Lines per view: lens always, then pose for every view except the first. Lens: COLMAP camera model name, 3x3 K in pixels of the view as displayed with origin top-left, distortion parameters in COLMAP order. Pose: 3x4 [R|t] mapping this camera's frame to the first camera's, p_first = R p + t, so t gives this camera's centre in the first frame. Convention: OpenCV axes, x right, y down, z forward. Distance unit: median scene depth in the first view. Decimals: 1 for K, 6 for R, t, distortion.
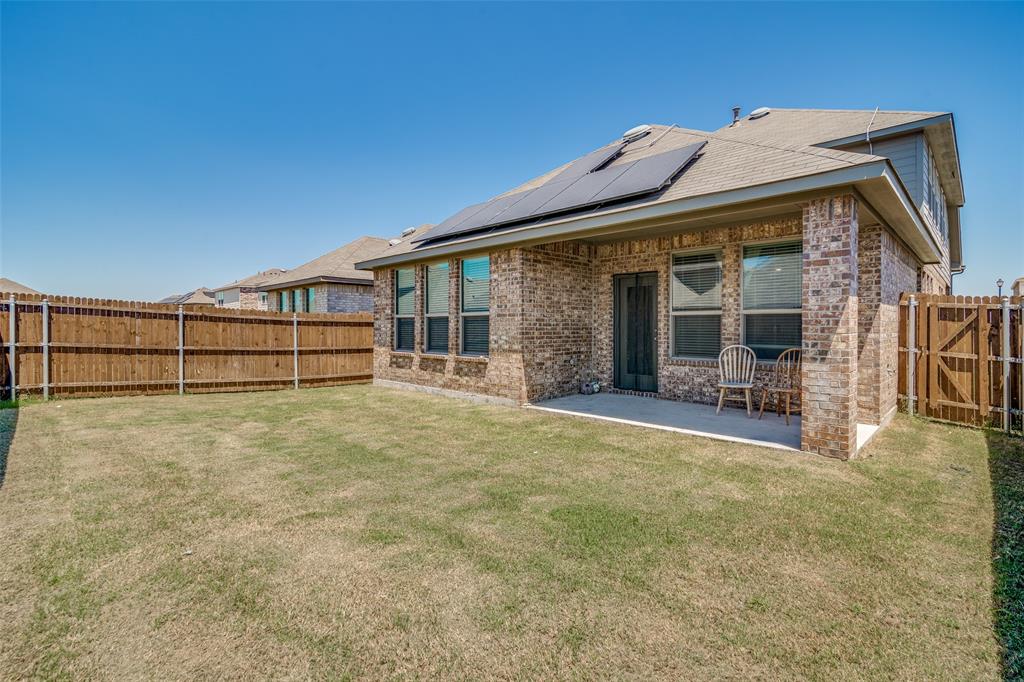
lens RADIAL K [[481.2, 0, 512.0], [0, 481.2, 341.0], [0, 0, 1]] dist [-0.004629, -0.000761]
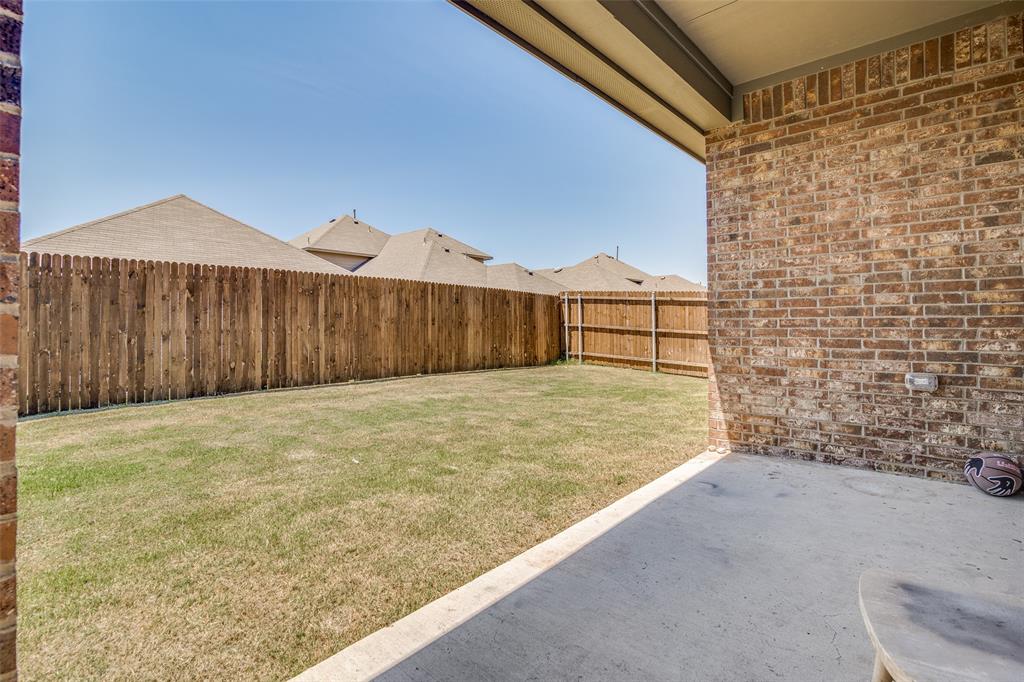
lens RADIAL K [[481.2, 0, 512.0], [0, 481.2, 341.0], [0, 0, 1]] dist [-0.004629, -0.000761]
pose [[0.061638, 0.036843, -0.997418, 0.461234], [-0.020501, 0.999154, 0.035641, 0.007196], [0.997888, 0.018252, 0.062341, 0.683585]]
